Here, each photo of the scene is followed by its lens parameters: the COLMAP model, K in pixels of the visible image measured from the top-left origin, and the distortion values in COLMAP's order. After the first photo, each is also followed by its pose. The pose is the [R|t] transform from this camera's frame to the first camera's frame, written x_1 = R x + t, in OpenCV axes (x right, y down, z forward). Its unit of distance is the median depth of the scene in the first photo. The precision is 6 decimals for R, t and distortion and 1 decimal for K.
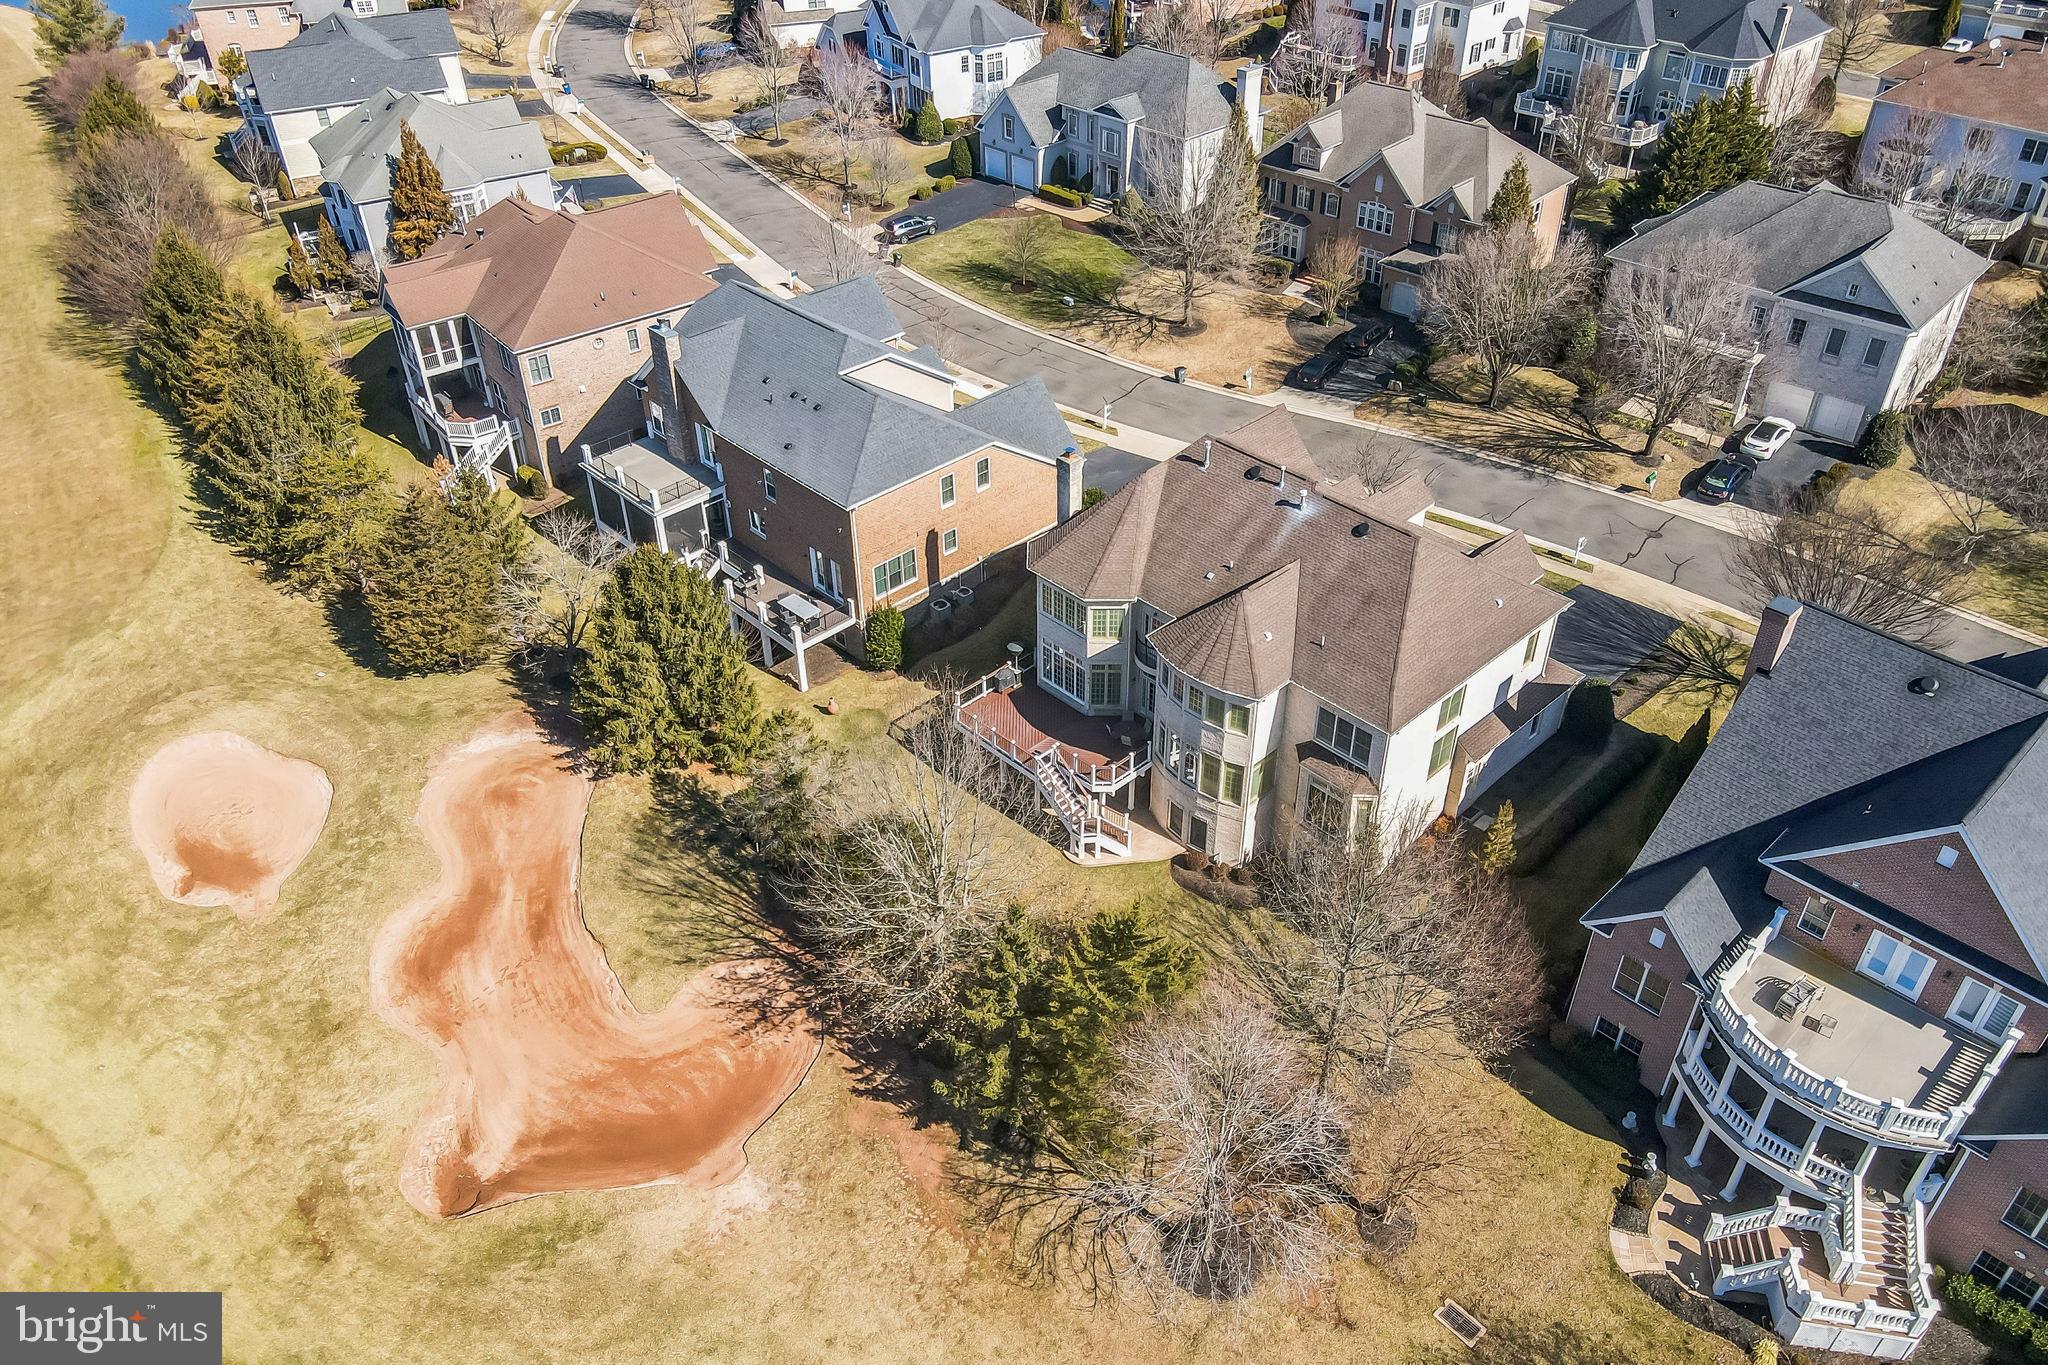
lens RADIAL K [[1504.1, 0, 1017.0], [0, 1504.1, 681.6], [0, 0, 1]] dist [-0.023127, 0.066570]
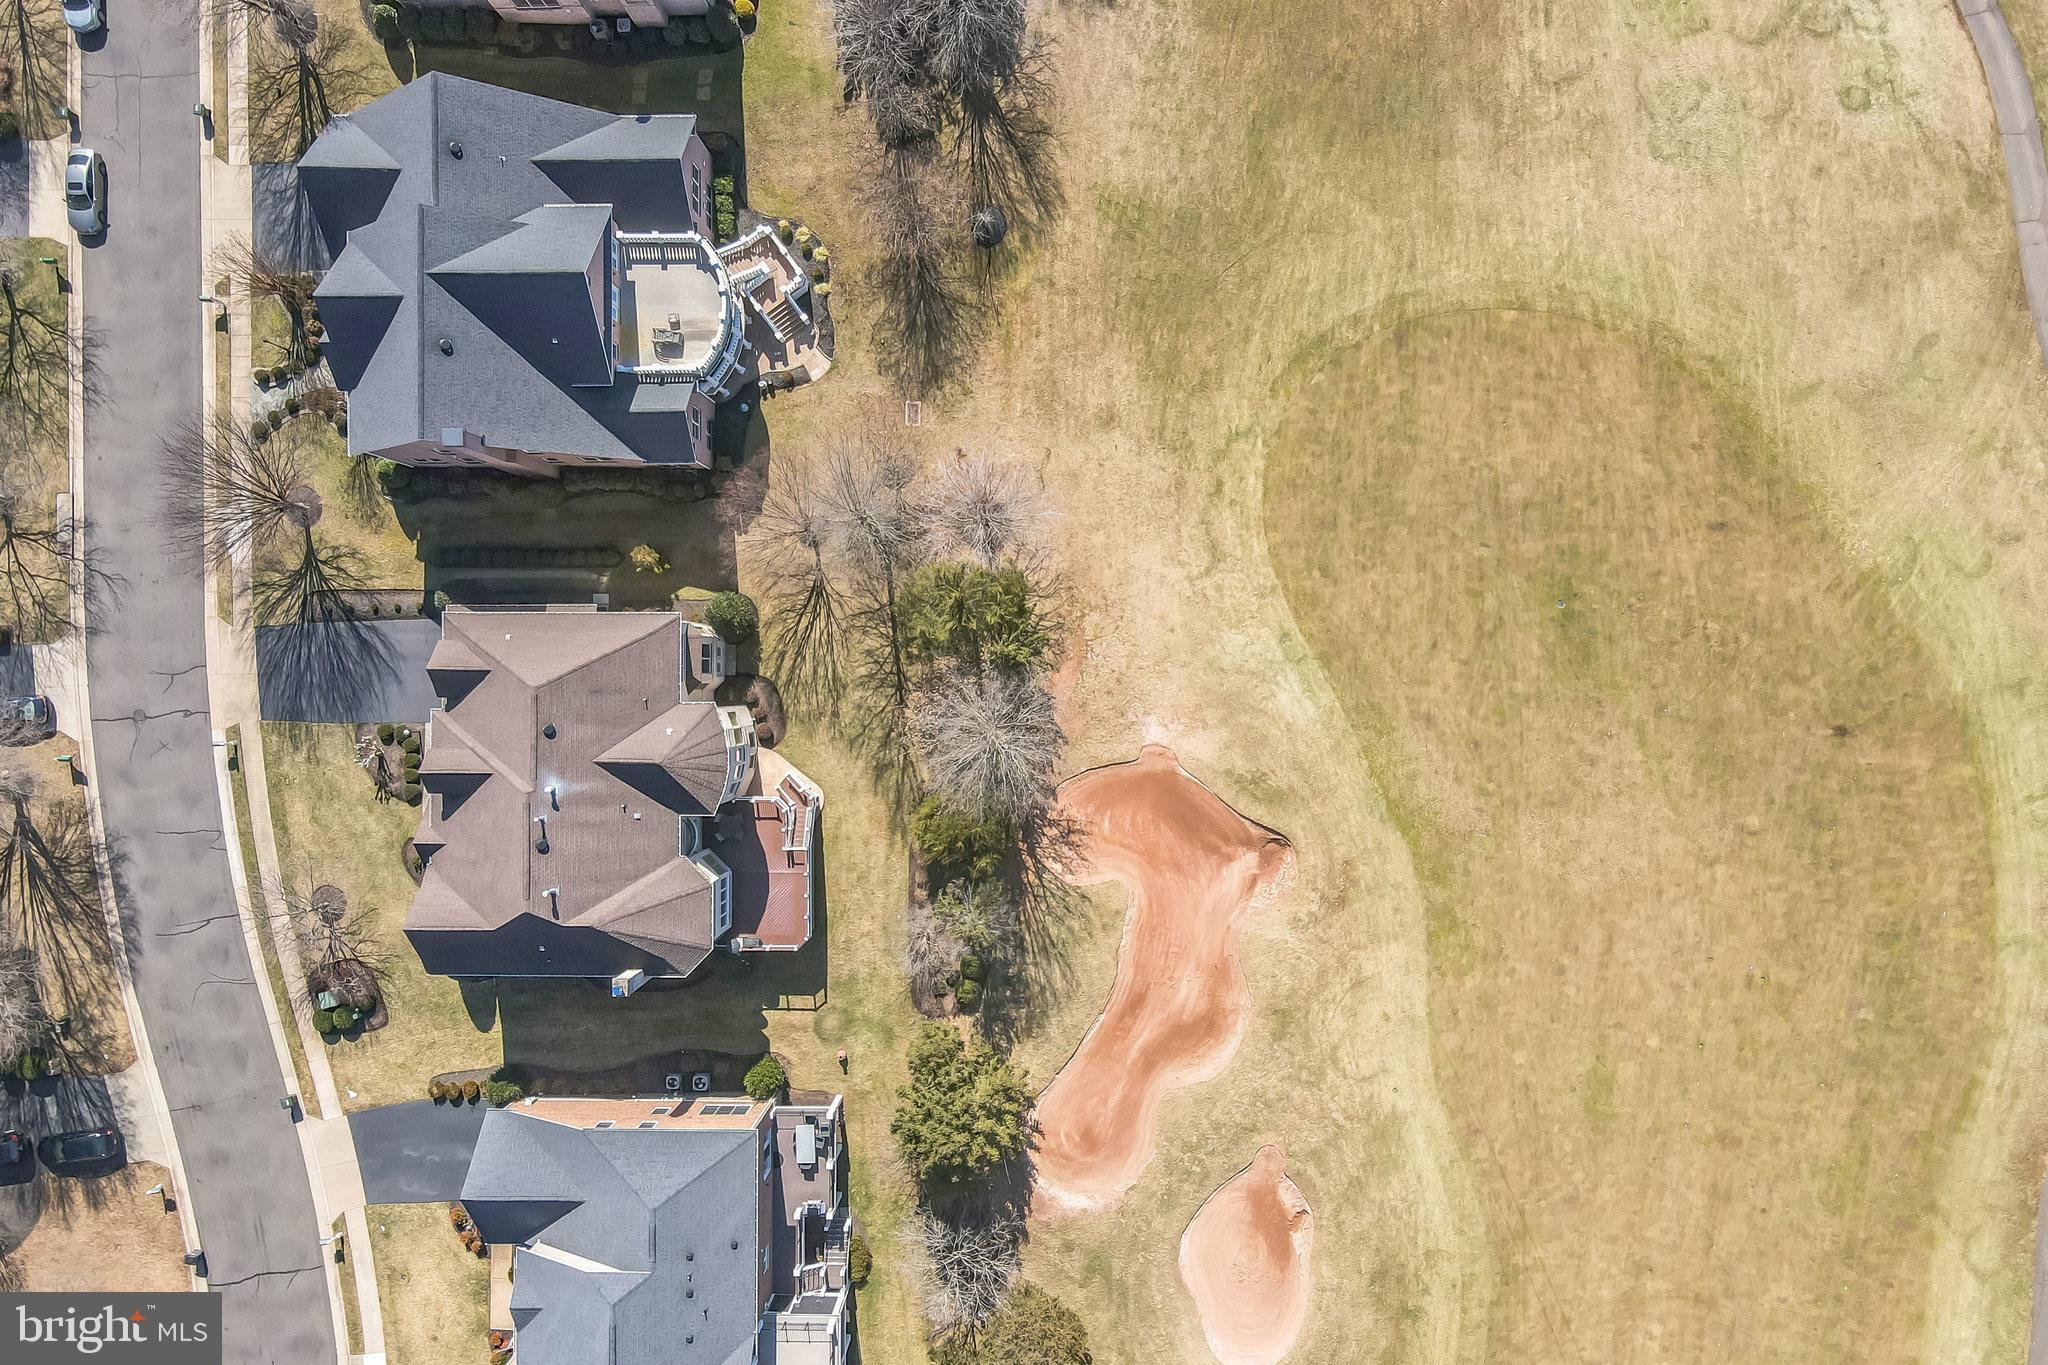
lens RADIAL K [[1522.8, 0, 1024.0], [0, 1522.8, 682.5], [0, 0, 1]] dist [0.013215, -0.001087]
pose [[-0.727177, -0.685697, 0.032149, -0.069427], [0.443523, -0.433577, 0.784410, -0.839199], [-0.523928, 0.584664, 0.619409, -0.033140]]
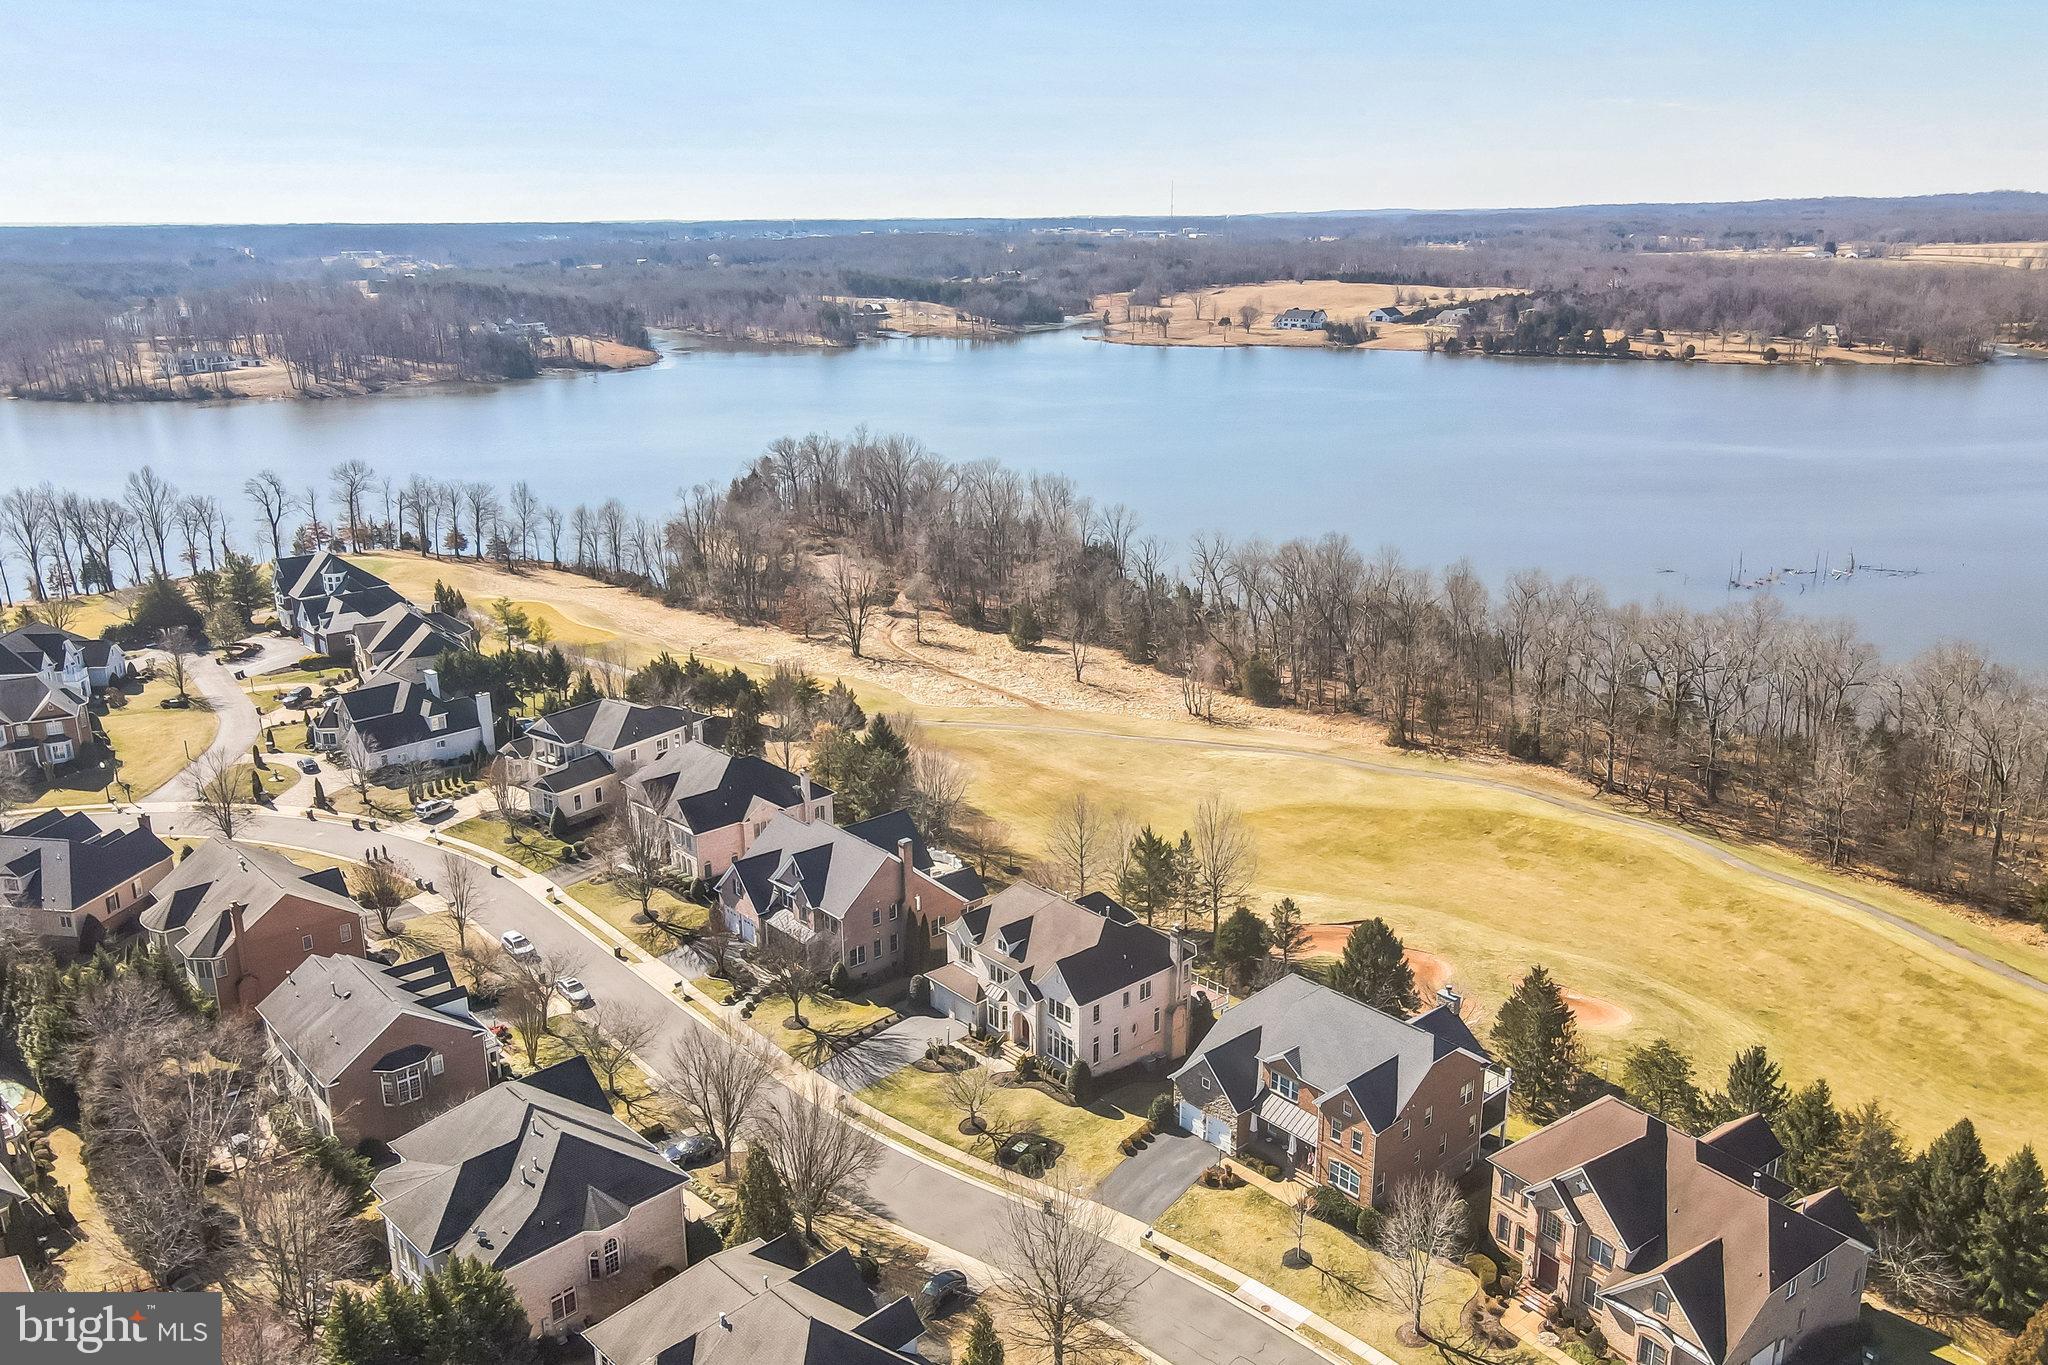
lens RADIAL K [[1522.8, 0, 1024.0], [0, 1522.8, 682.5], [0, 0, 1]] dist [0.013215, -0.001087]
pose [[-0.999044, 0.006917, 0.043175, 0.146564], [0.038862, 0.593024, 0.804247, -1.966304], [-0.020041, 0.805155, -0.592725, 1.934251]]
